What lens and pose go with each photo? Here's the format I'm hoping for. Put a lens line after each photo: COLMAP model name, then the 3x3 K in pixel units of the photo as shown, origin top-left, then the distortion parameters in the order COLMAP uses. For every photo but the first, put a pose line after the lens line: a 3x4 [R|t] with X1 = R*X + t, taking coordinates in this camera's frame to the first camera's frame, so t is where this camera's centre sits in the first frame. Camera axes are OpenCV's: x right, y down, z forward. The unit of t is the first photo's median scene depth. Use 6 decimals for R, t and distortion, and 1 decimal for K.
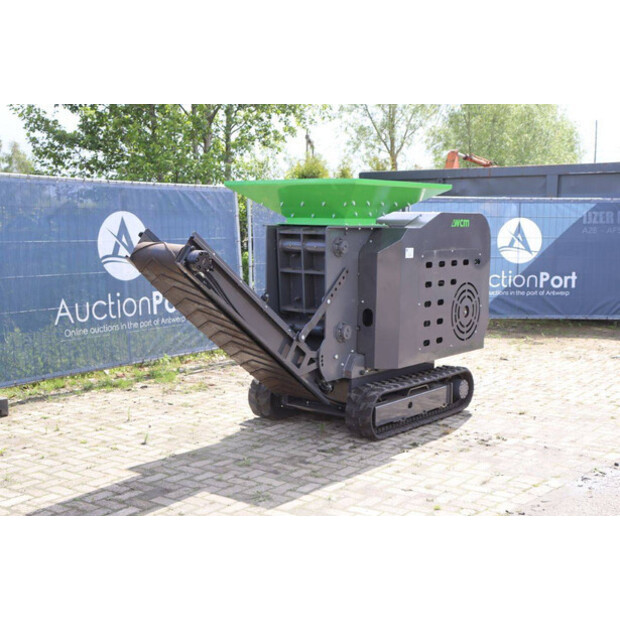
lens RADIAL K [[926.9, 0, 310.0], [0, 926.9, 310.7], [0, 0, 1]] dist [0.012836, 0.000000]
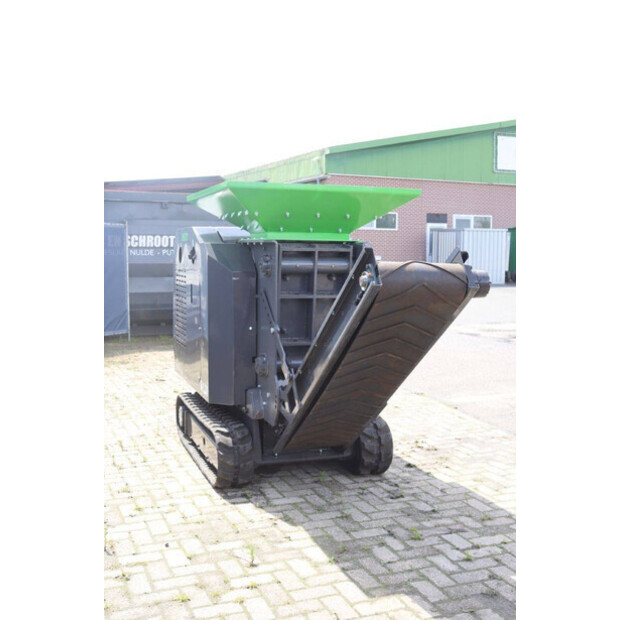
lens RADIAL K [[764.2, 0, 309.8], [0, 764.2, 306.7], [0, 0, 1]] dist [-0.000099, 0.000000]
pose [[0.508556, -0.069761, 0.858198, -0.610466], [0.087178, 0.995762, 0.029283, -0.054195], [-0.856604, 0.059924, 0.512482, 0.661051]]
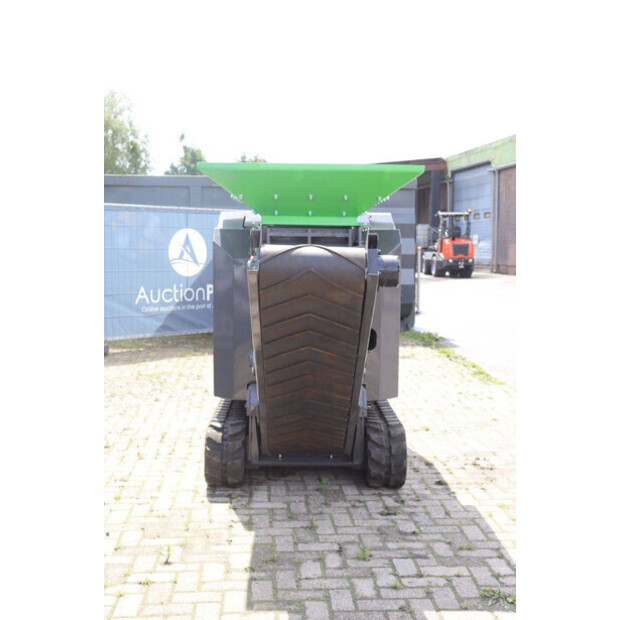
lens RADIAL K [[850.7, 0, 310.0], [0, 850.7, 312.2], [0, 0, 1]] dist [0.052614, 0.000000]
pose [[0.761928, -0.059334, 0.644938, -0.467668], [0.068337, 0.997601, 0.011045, -0.028456], [-0.644046, 0.035658, 0.764155, 0.469810]]
